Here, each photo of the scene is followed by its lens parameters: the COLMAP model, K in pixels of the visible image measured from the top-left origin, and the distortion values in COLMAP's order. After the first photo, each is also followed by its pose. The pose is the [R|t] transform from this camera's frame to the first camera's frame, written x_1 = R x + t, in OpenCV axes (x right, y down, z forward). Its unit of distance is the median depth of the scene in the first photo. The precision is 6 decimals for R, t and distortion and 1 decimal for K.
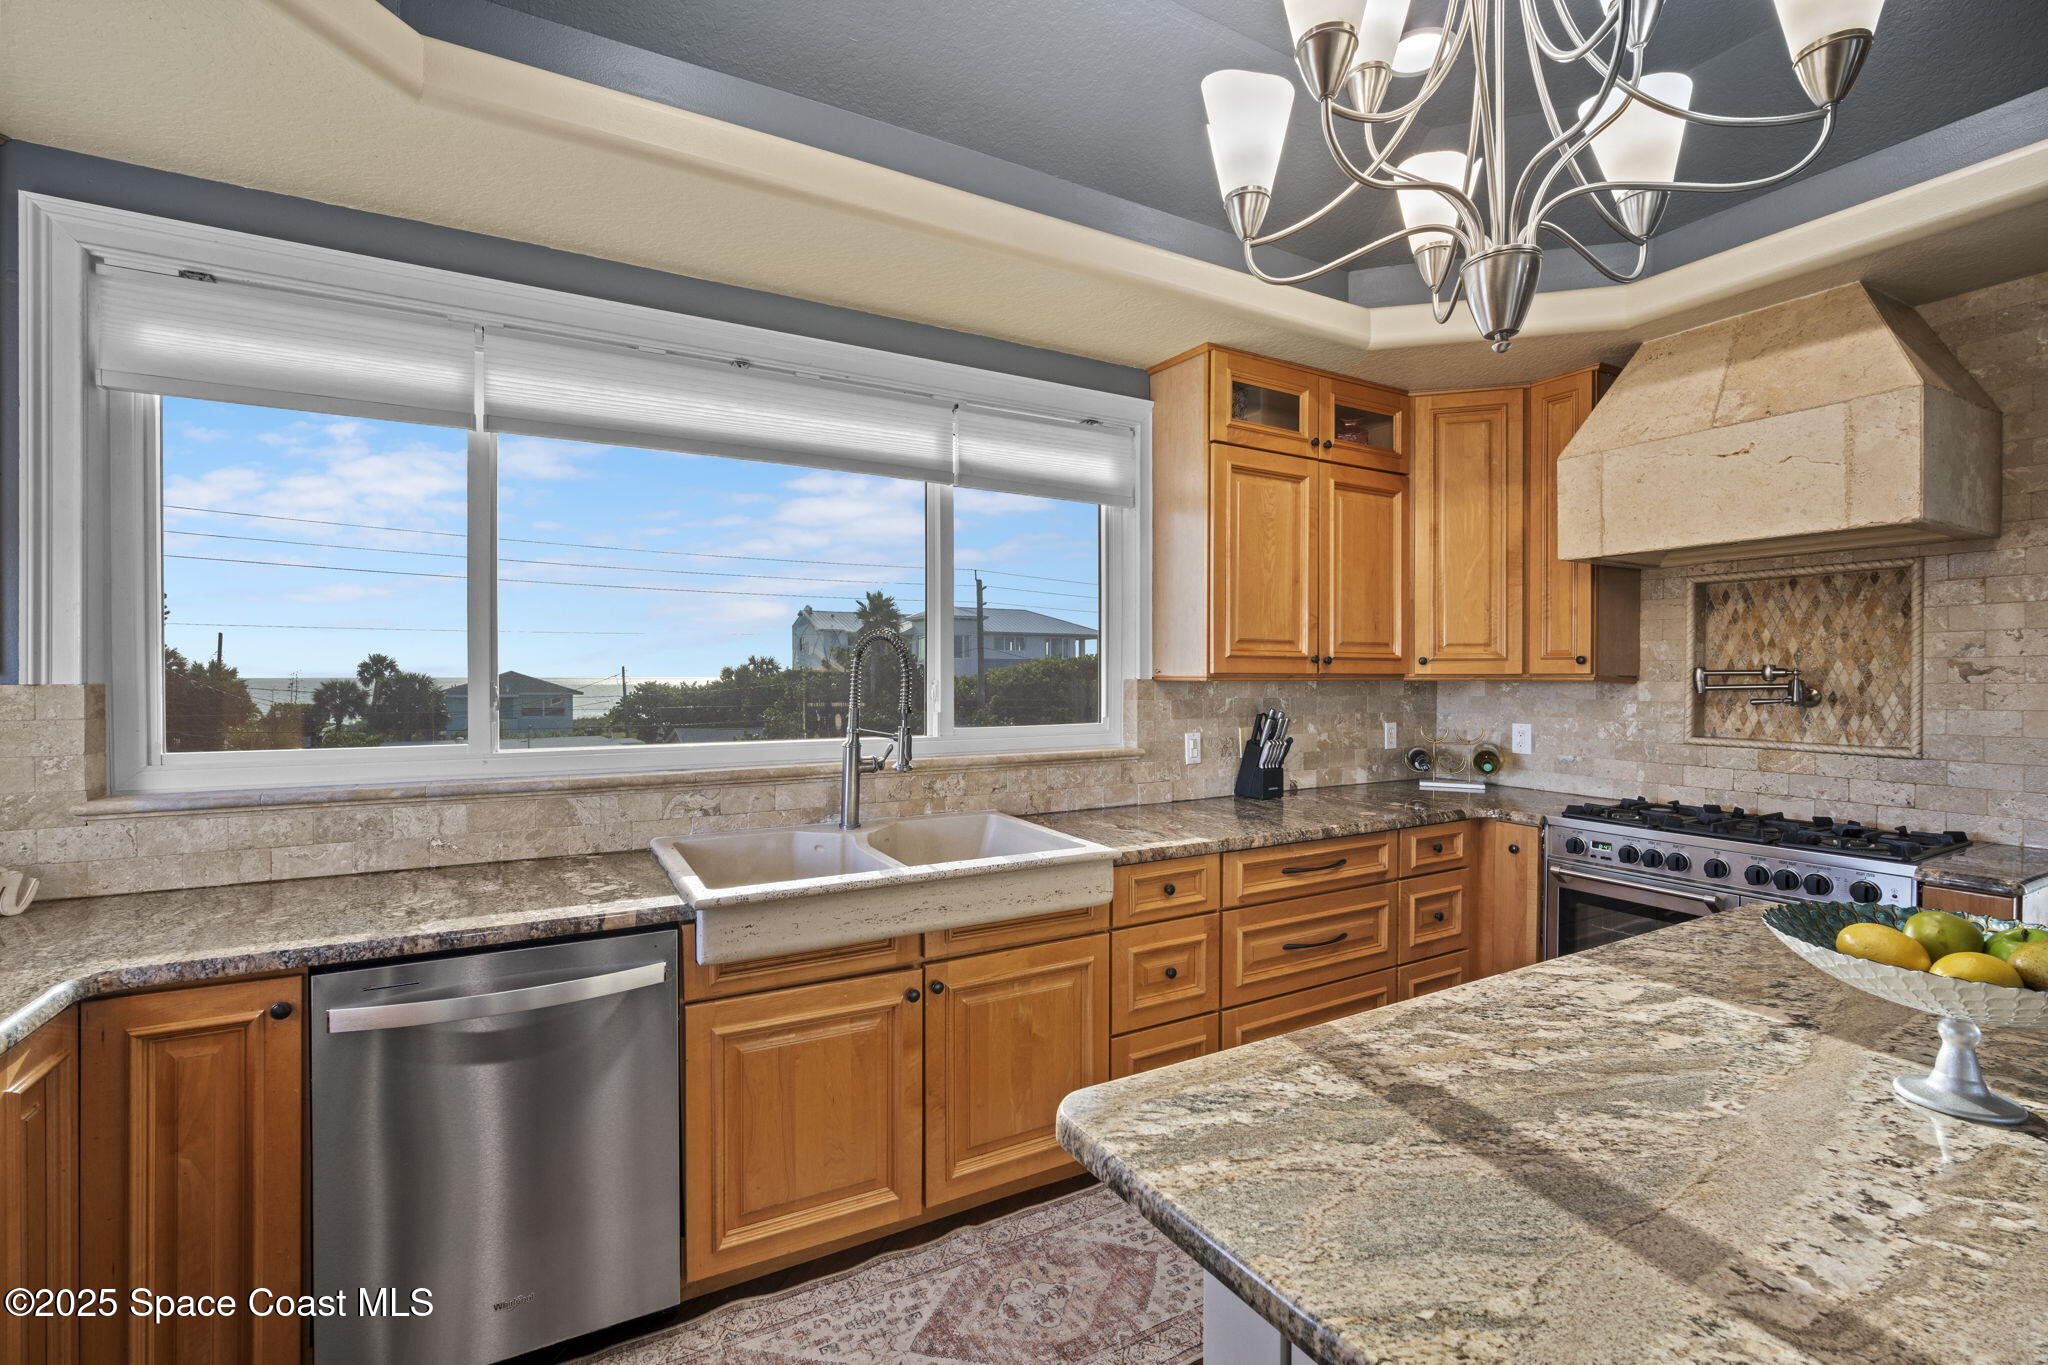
lens RADIAL K [[893.4, 0, 1023.0], [0, 893.4, 680.3], [0, 0, 1]] dist [-0.013880, 0.003736]
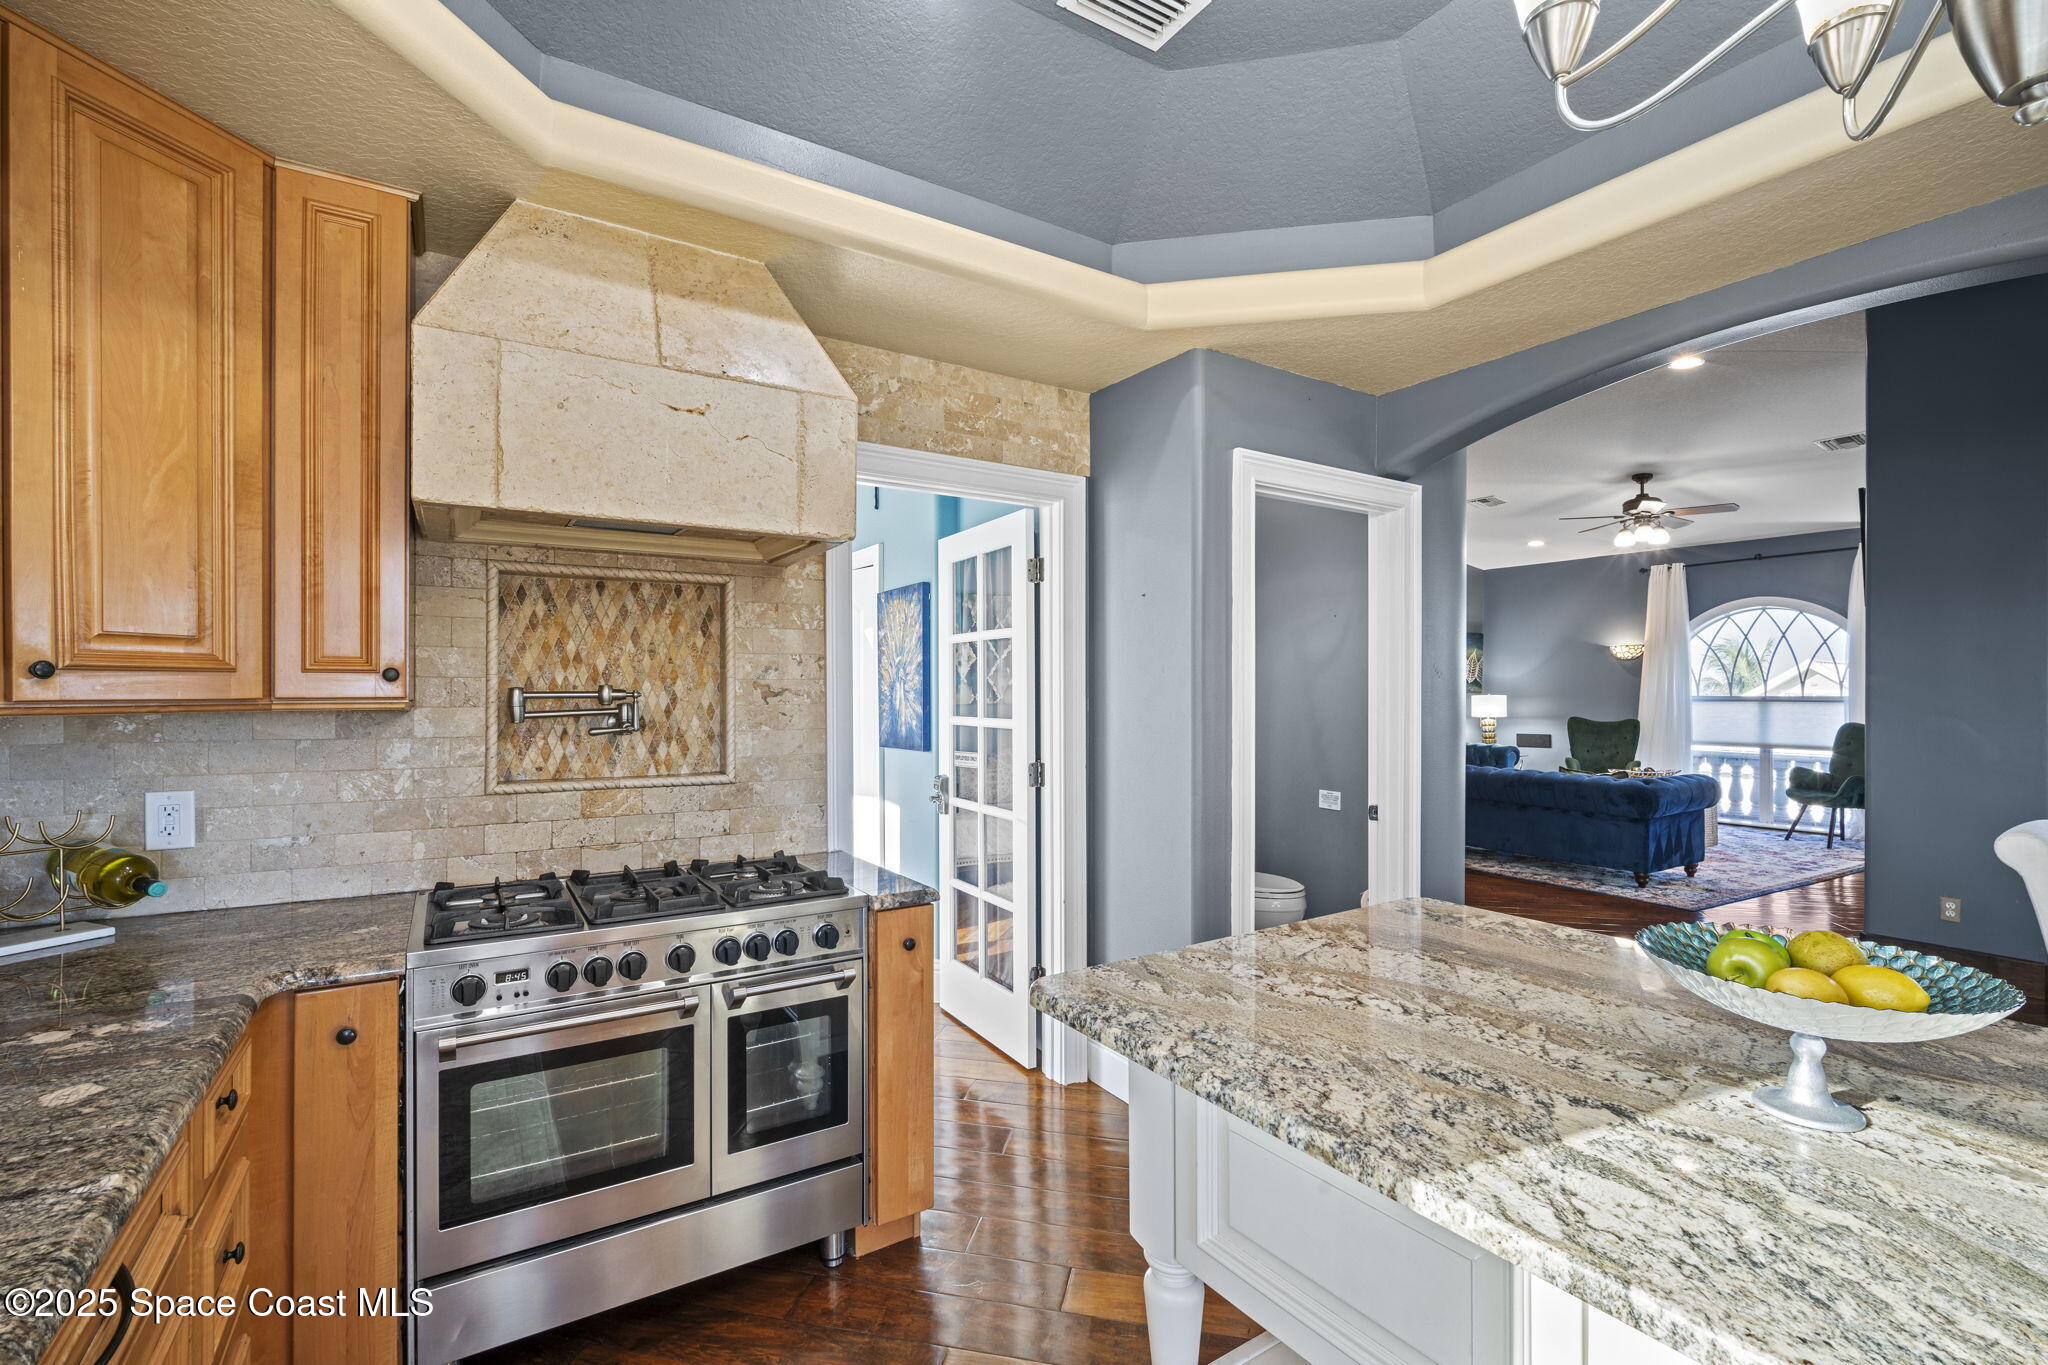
lens RADIAL K [[893.4, 0, 1016.5], [0, 893.4, 693.4], [0, 0, 1]] dist [-0.013880, 0.003736]
pose [[-0.051149, -0.005172, 0.998678, 0.015440], [0.005358, 0.999971, 0.005453, -0.012179], [-0.998677, 0.005629, -0.051120, 0.665746]]
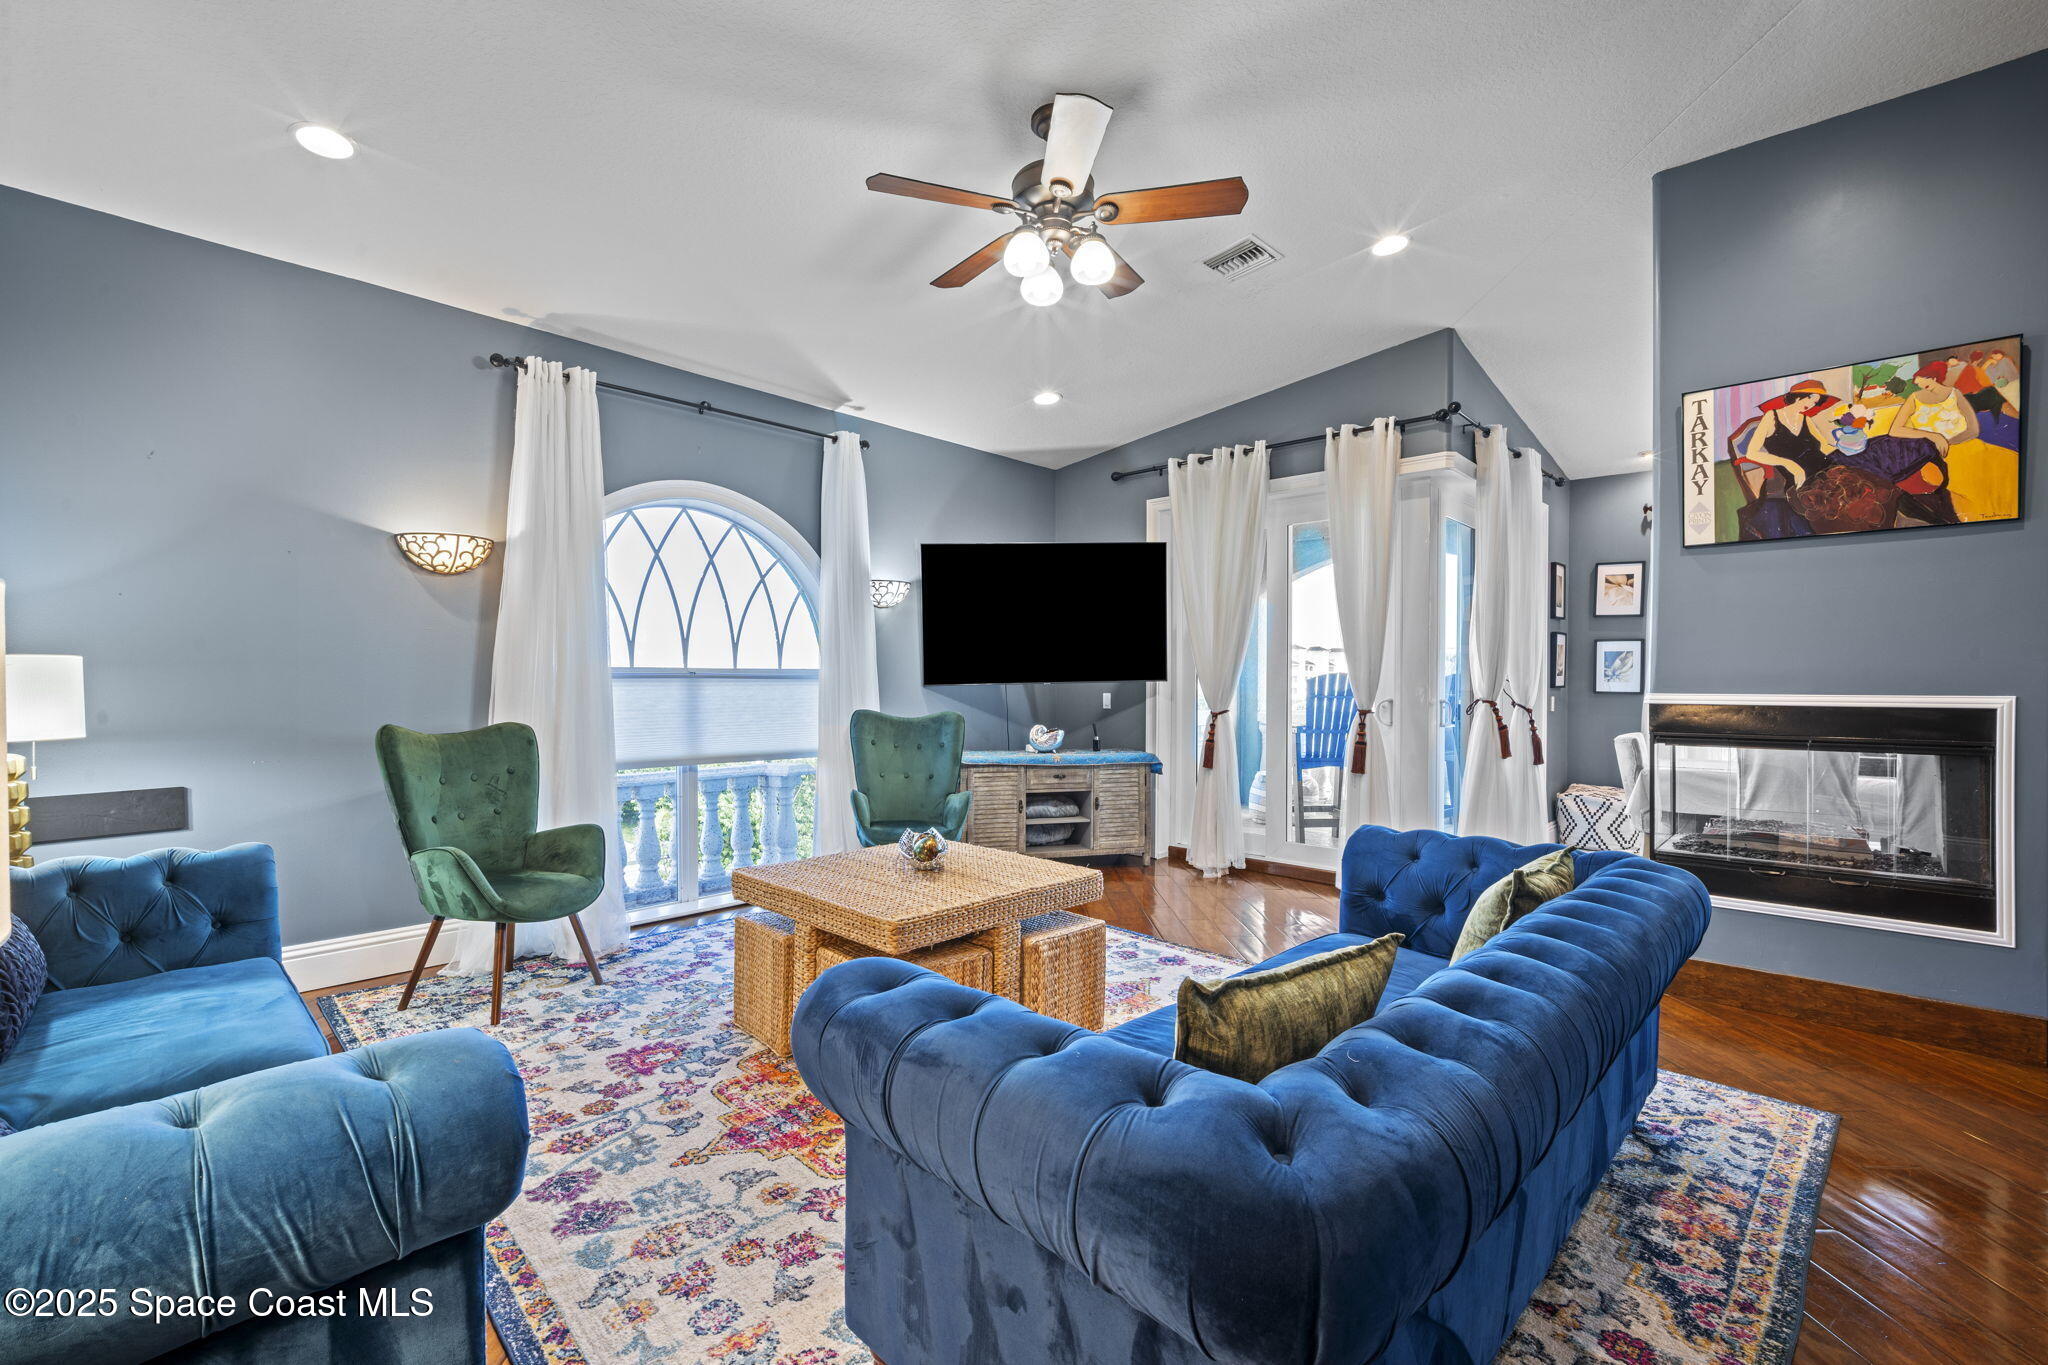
lens RADIAL K [[893.4, 0, 1034.8], [0, 893.4, 703.5], [0, 0, 1]] dist [-0.013880, 0.003736]
pose [[-0.945676, 0.002095, -0.325104, 3.027448], [-0.005579, 0.999727, 0.022672, 0.055715], [0.325063, 0.023254, -0.945406, -0.331677]]
